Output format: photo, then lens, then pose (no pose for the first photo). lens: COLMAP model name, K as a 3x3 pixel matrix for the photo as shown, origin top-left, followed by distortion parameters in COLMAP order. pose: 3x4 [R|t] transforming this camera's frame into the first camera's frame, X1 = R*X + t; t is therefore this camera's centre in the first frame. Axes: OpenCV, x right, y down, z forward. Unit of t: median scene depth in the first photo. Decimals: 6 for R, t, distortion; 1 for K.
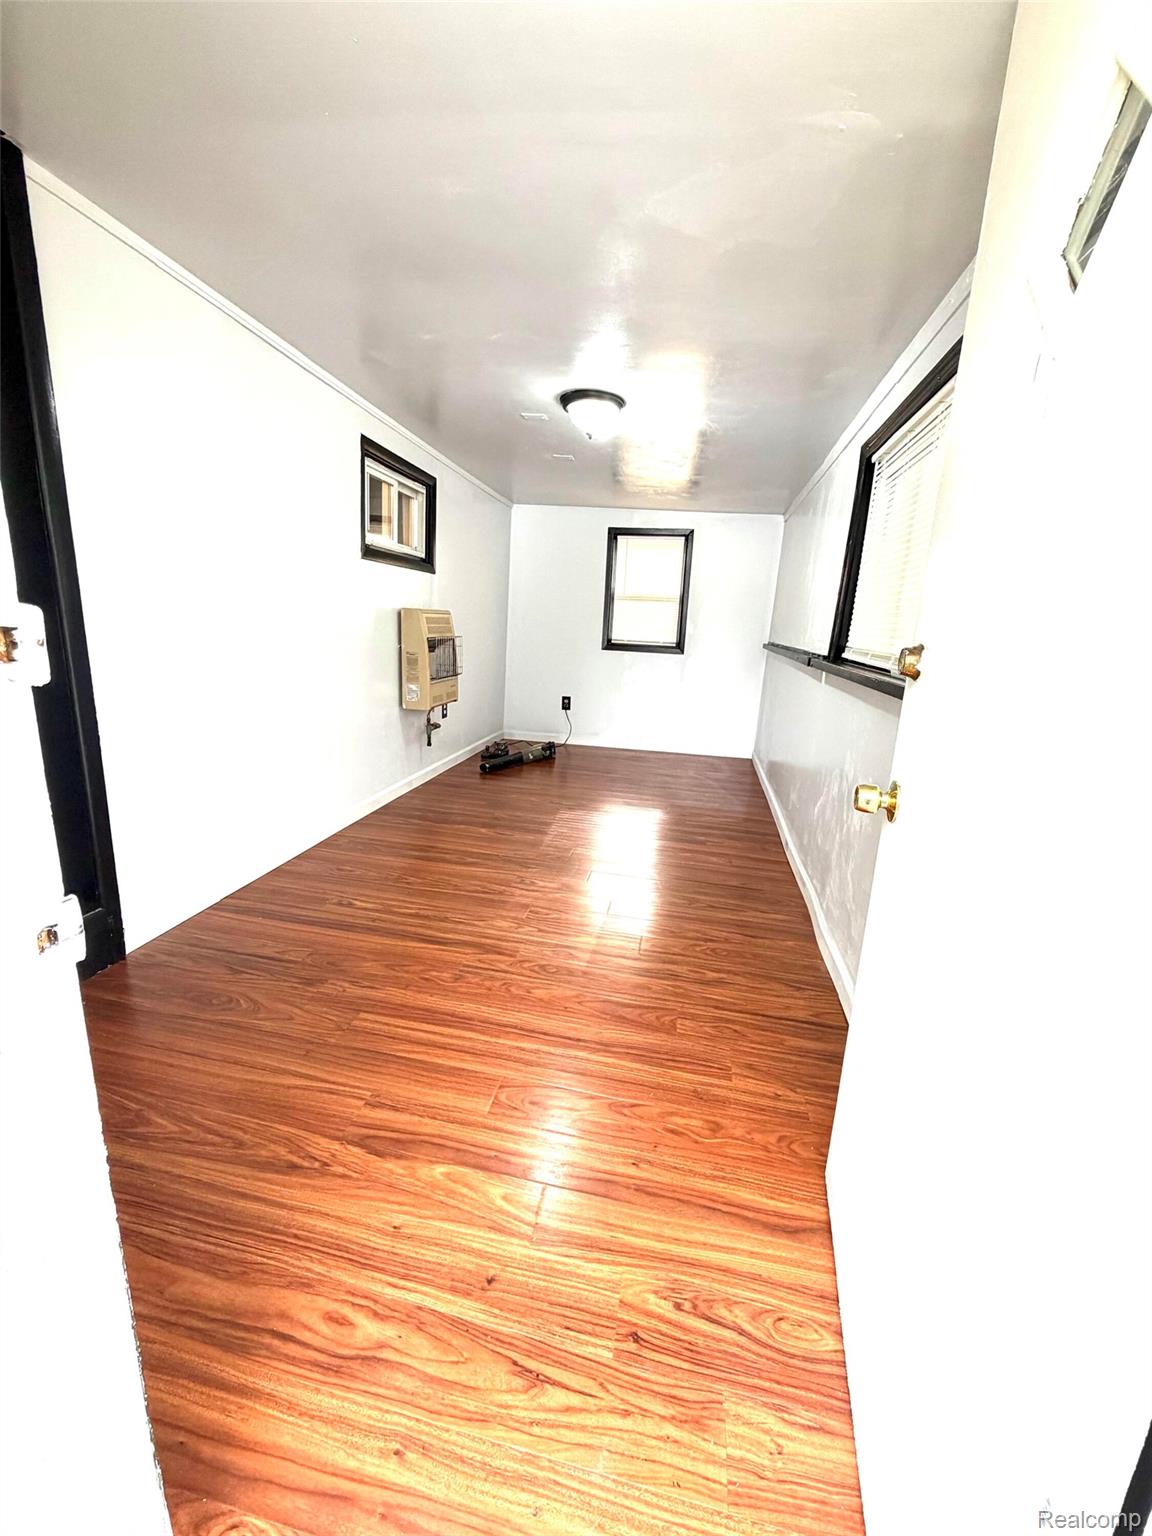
lens RADIAL K [[616.2, 0, 572.2], [0, 616.2, 782.6], [0, 0, 1]] dist [0.001549, 0.000122]
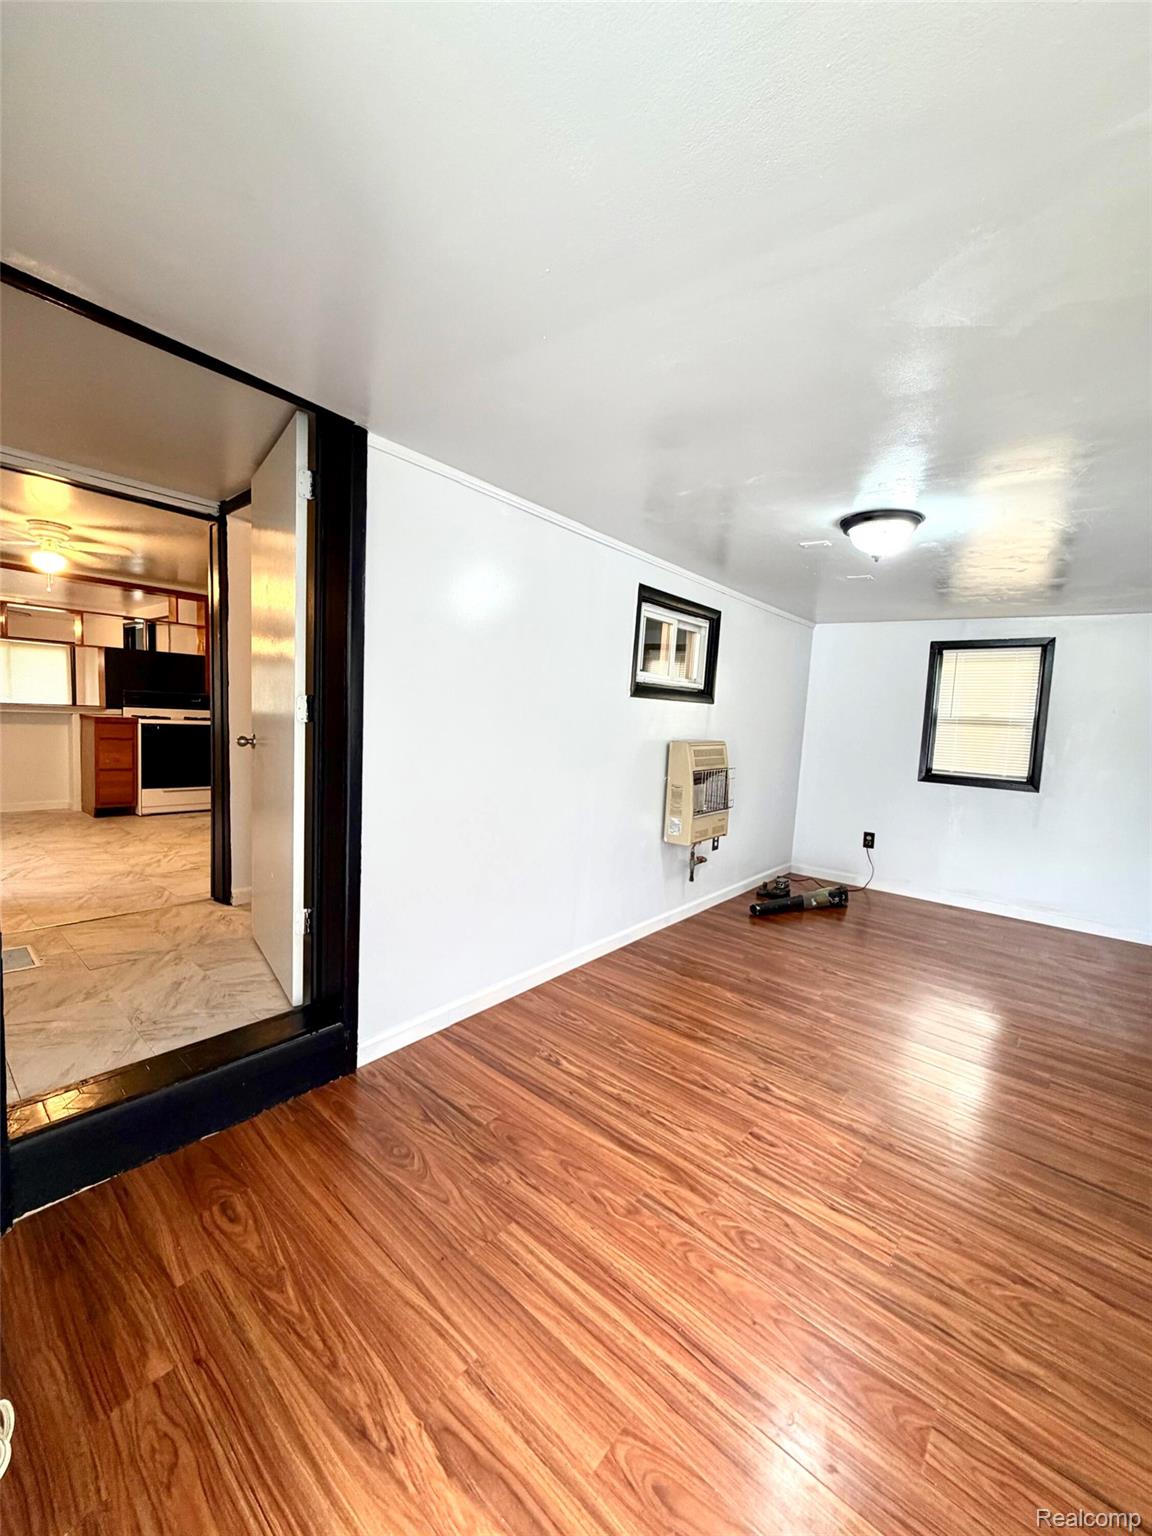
lens RADIAL K [[616.2, 0, 578.6], [0, 616.2, 774.1], [0, 0, 1]] dist [0.001549, 0.000122]
pose [[0.872951, 0.038977, -0.486248, 0.098462], [-0.122120, 0.982523, -0.140481, -0.098750], [0.472274, 0.182014, 0.862455, 0.122424]]
